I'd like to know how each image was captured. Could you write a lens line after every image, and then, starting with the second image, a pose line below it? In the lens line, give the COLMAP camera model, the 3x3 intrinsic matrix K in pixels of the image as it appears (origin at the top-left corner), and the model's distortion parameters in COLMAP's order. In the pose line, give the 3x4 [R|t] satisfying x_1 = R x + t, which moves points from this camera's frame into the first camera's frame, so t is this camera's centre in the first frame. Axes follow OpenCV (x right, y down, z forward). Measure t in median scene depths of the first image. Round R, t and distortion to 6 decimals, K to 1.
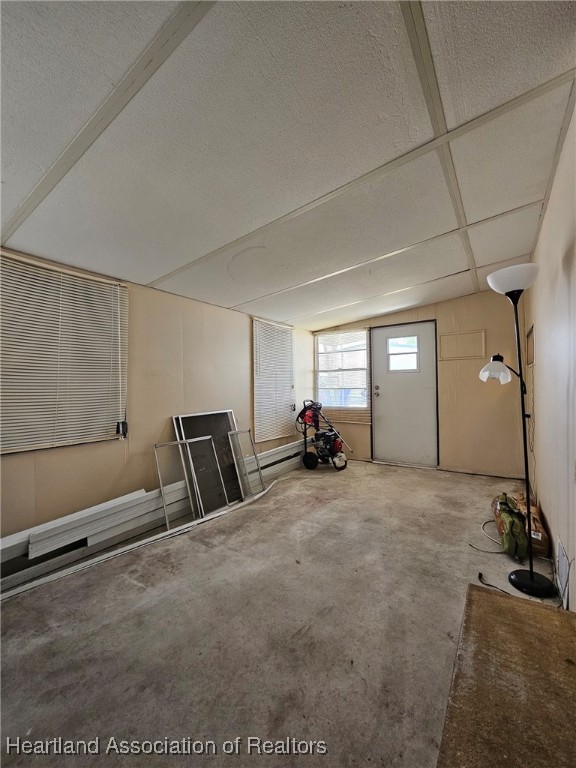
lens RADIAL K [[316.0, 0, 287.3], [0, 316.0, 384.5], [0, 0, 1]] dist [0.000554, 0.000133]
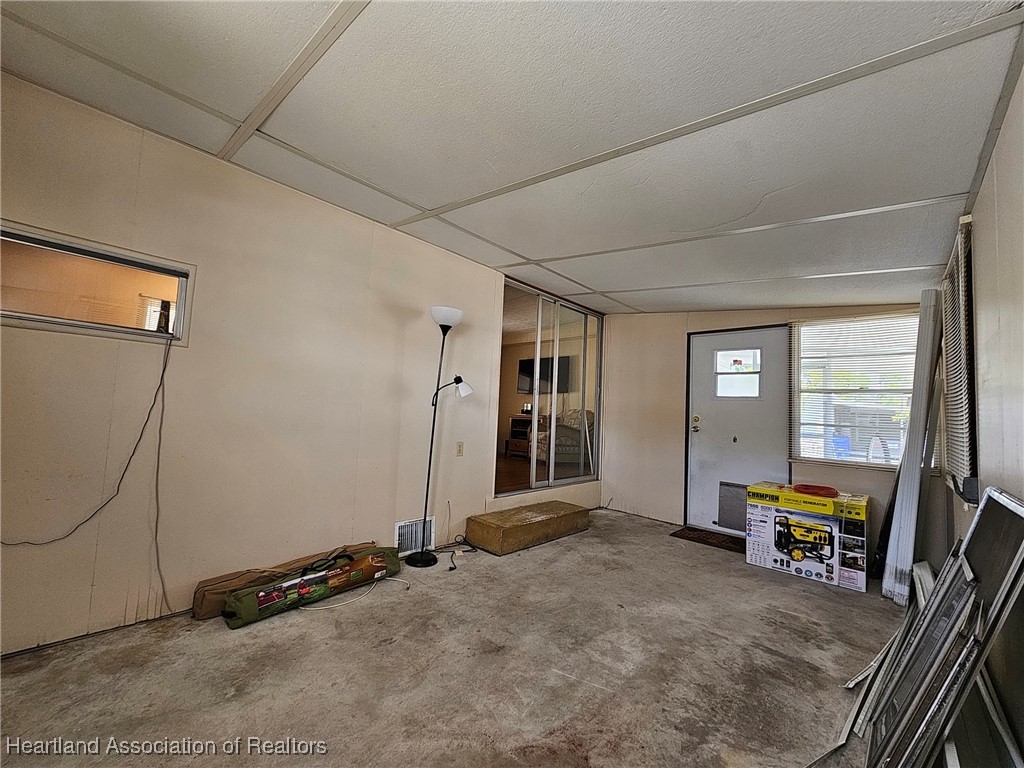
lens RADIAL K [[421.3, 0, 513.9], [0, 421.3, 381.1], [0, 0, 1]] dist [0.000554, 0.000133]
pose [[-0.989907, -0.020954, 0.140160, 0.157968], [-0.032693, 0.996097, -0.081983, 0.047240], [-0.137896, -0.085738, -0.986729, 2.021479]]
